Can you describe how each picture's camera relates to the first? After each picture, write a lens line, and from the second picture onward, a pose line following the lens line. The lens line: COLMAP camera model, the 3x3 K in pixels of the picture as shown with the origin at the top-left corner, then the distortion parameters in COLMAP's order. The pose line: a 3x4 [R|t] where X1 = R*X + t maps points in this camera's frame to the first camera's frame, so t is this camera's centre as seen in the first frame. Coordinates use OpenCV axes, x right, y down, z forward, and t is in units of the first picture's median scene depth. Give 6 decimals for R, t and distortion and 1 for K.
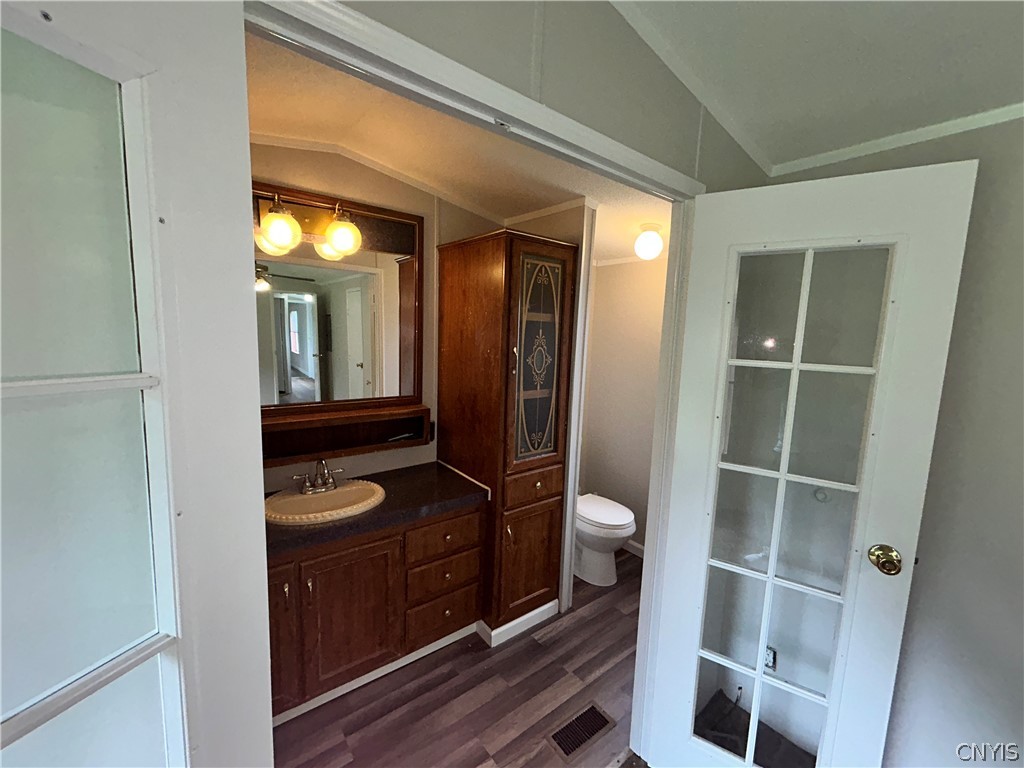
lens RADIAL K [[415.8, 0, 502.2], [0, 415.8, 384.0], [0, 0, 1]] dist [-0.000212, 0.001104]
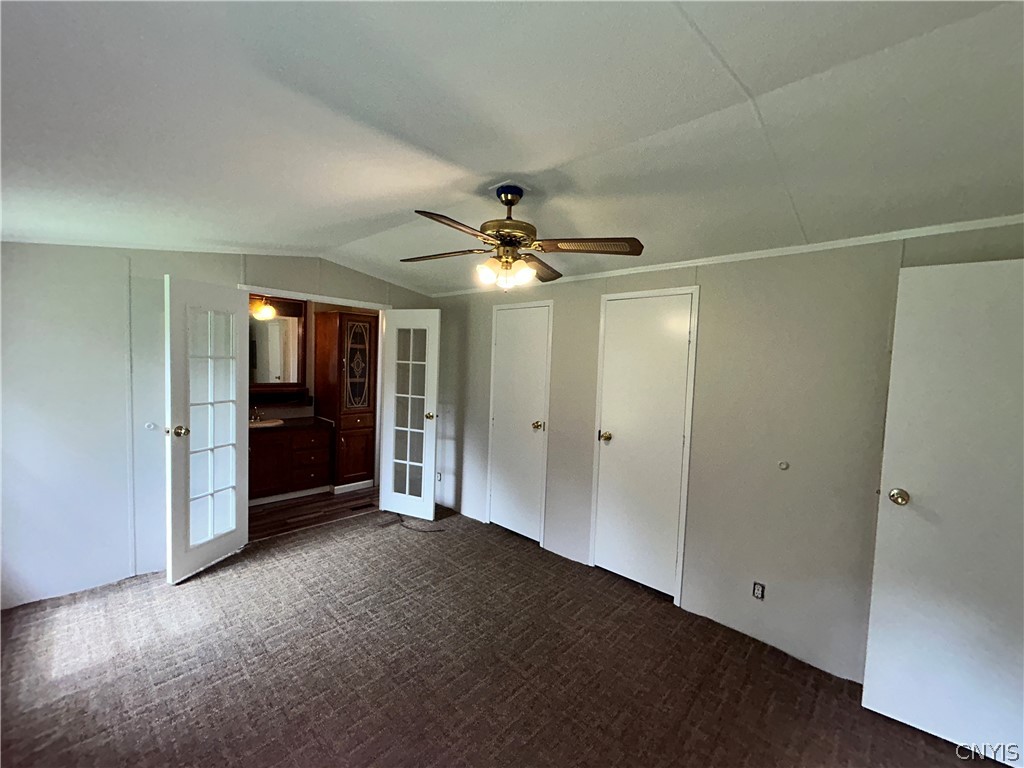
lens RADIAL K [[415.8, 0, 503.7], [0, 415.8, 384.5], [0, 0, 1]] dist [-0.000212, 0.001104]
pose [[0.988547, -0.002524, 0.150891, 0.540350], [0.011550, 0.998193, -0.058968, 0.194496], [-0.150470, 0.060035, 0.986790, -1.376807]]
